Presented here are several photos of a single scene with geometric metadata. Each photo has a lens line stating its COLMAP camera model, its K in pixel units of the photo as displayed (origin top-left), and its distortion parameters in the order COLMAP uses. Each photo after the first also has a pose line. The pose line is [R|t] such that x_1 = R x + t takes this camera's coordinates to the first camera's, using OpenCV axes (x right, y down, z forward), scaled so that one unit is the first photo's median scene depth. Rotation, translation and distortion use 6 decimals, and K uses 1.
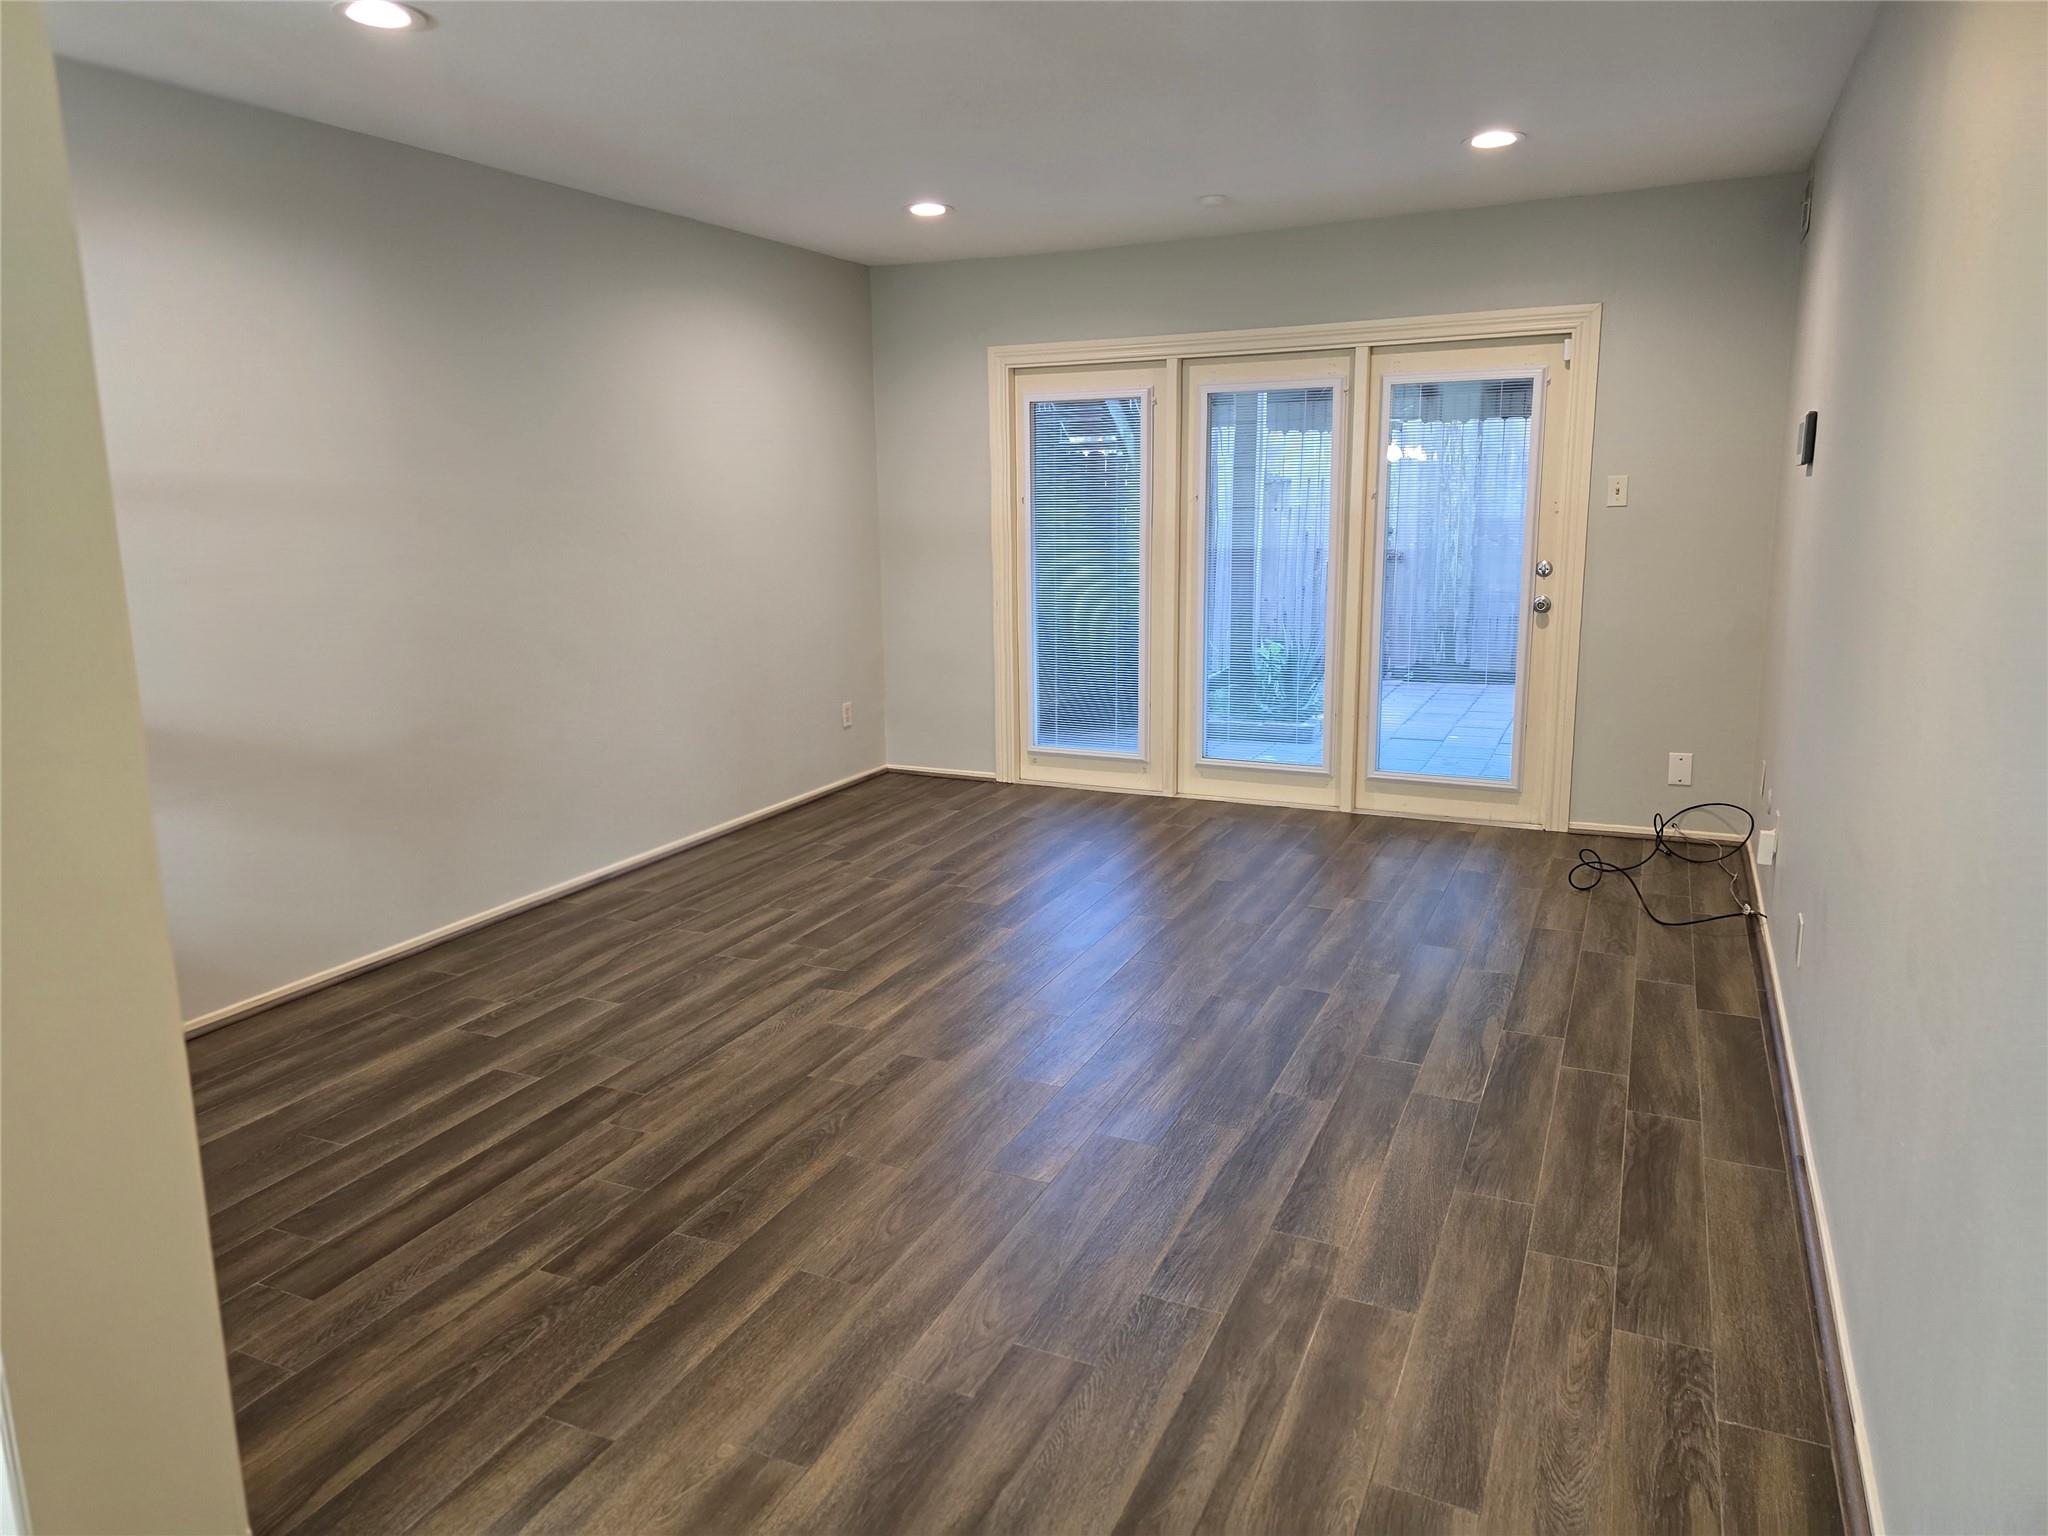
lens RADIAL K [[1353.4, 0, 1001.8], [0, 1353.4, 740.4], [0, 0, 1]] dist [0.058255, -0.054559]
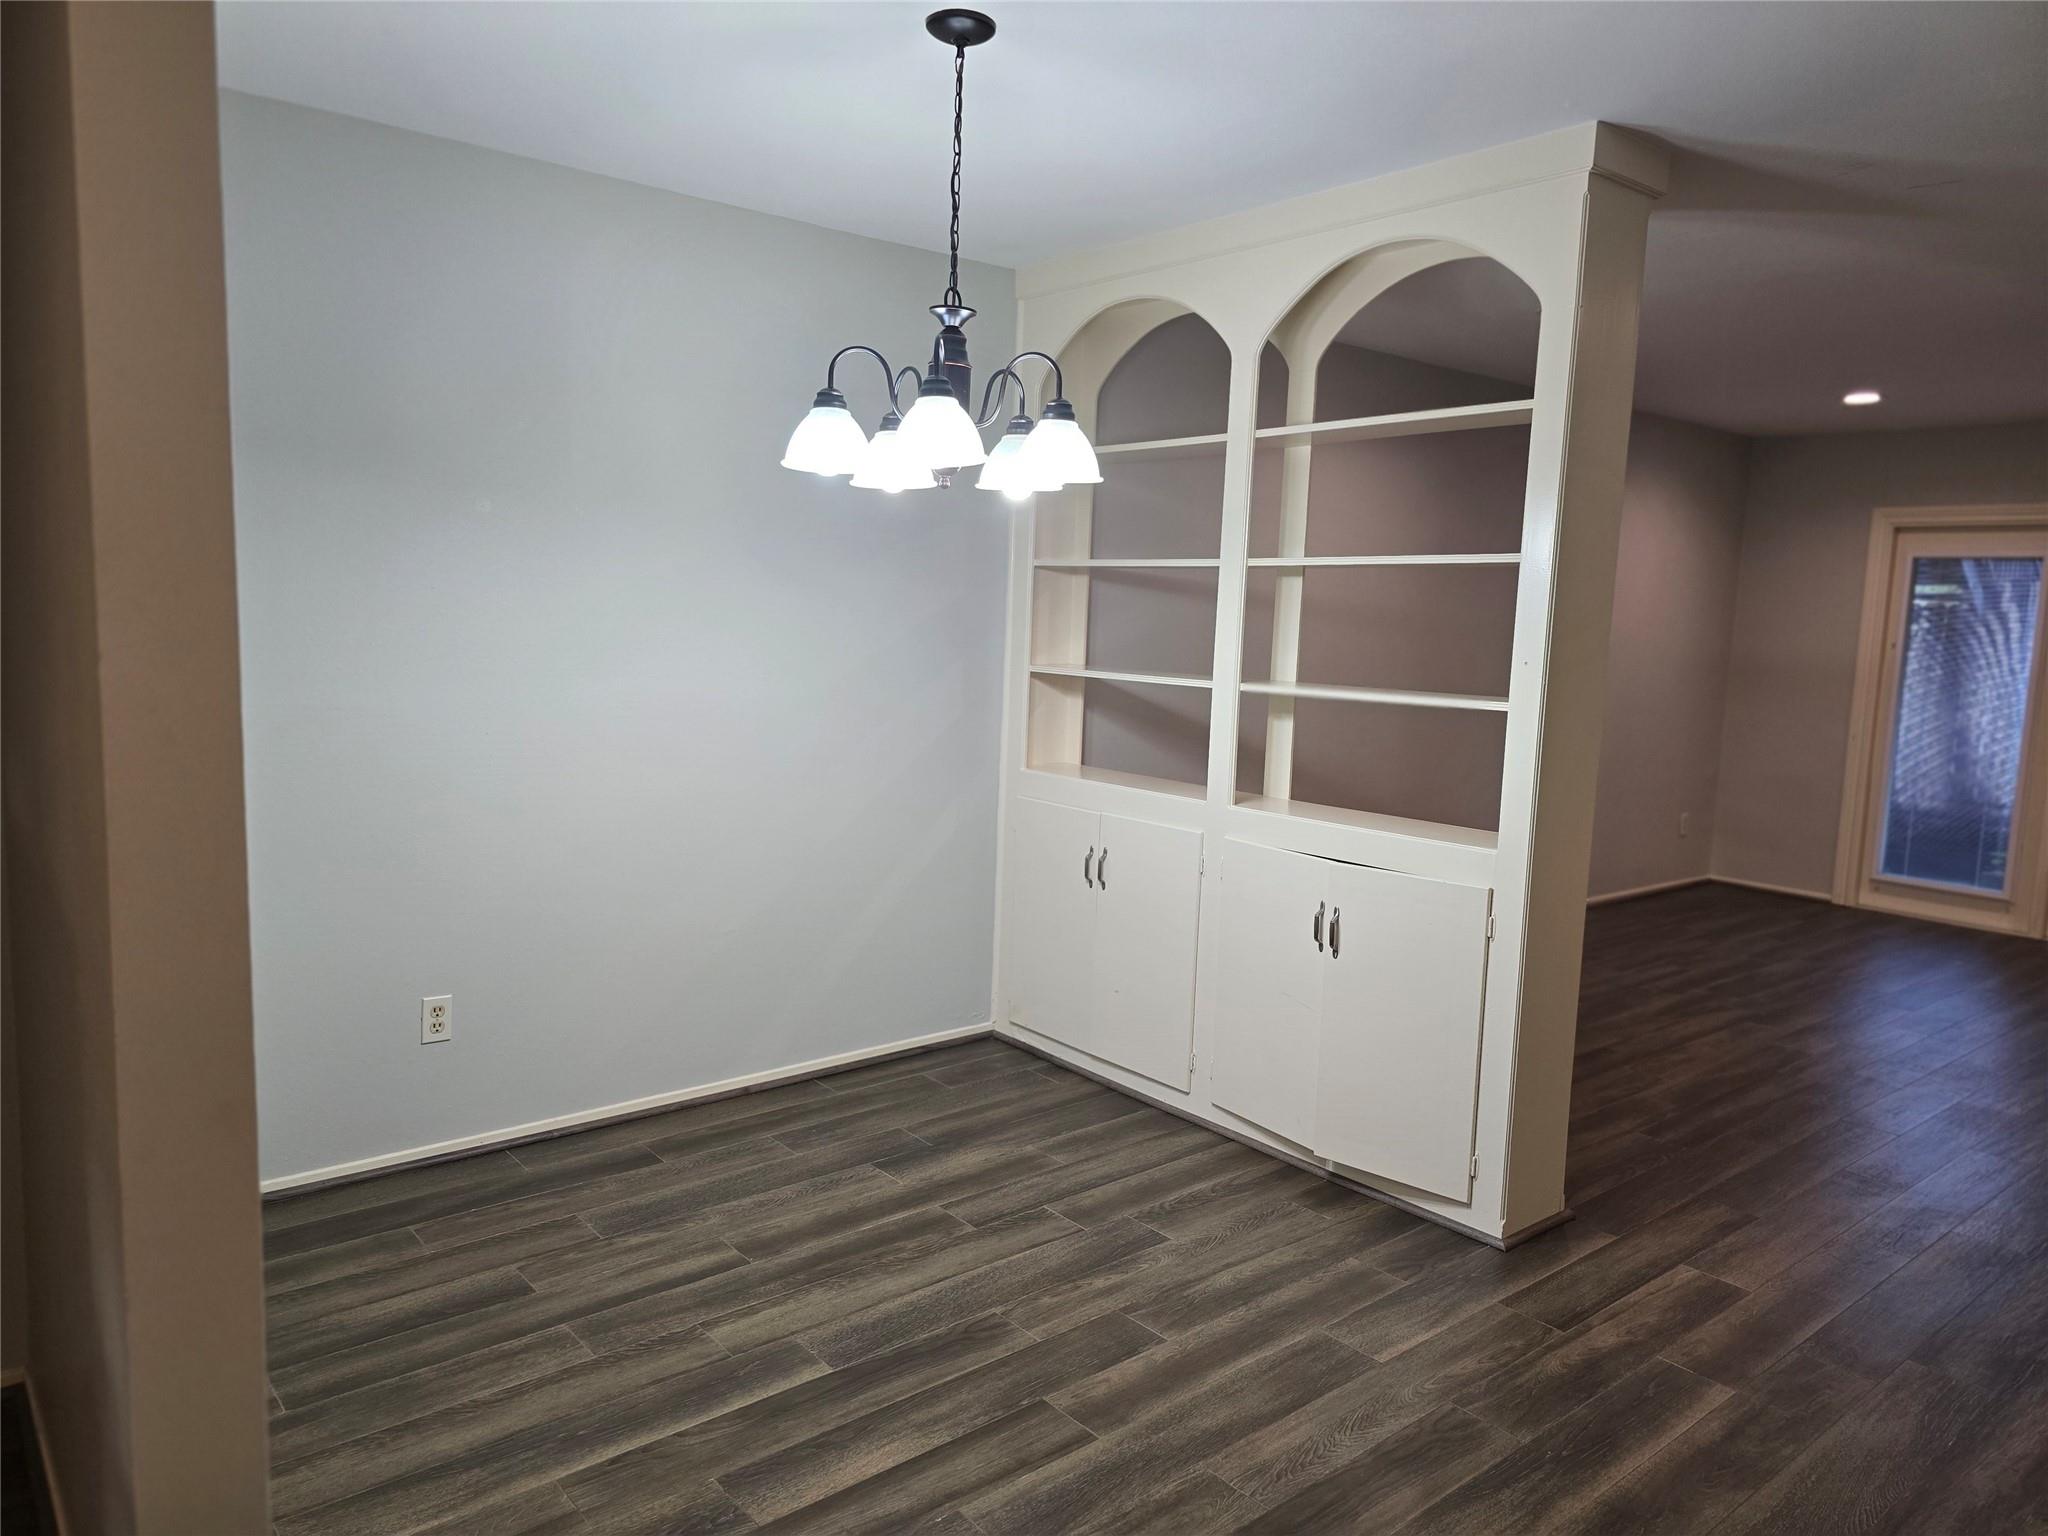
lens RADIAL K [[1363.8, 0, 1024.0], [0, 1363.8, 768.0], [0, 0, 1]] dist [0.060606, -0.056458]
pose [[0.904341, 0.099174, -0.415130, -0.226143], [-0.129091, 0.990631, -0.044558, 0.091555], [0.406821, 0.093885, 0.908670, -0.437753]]
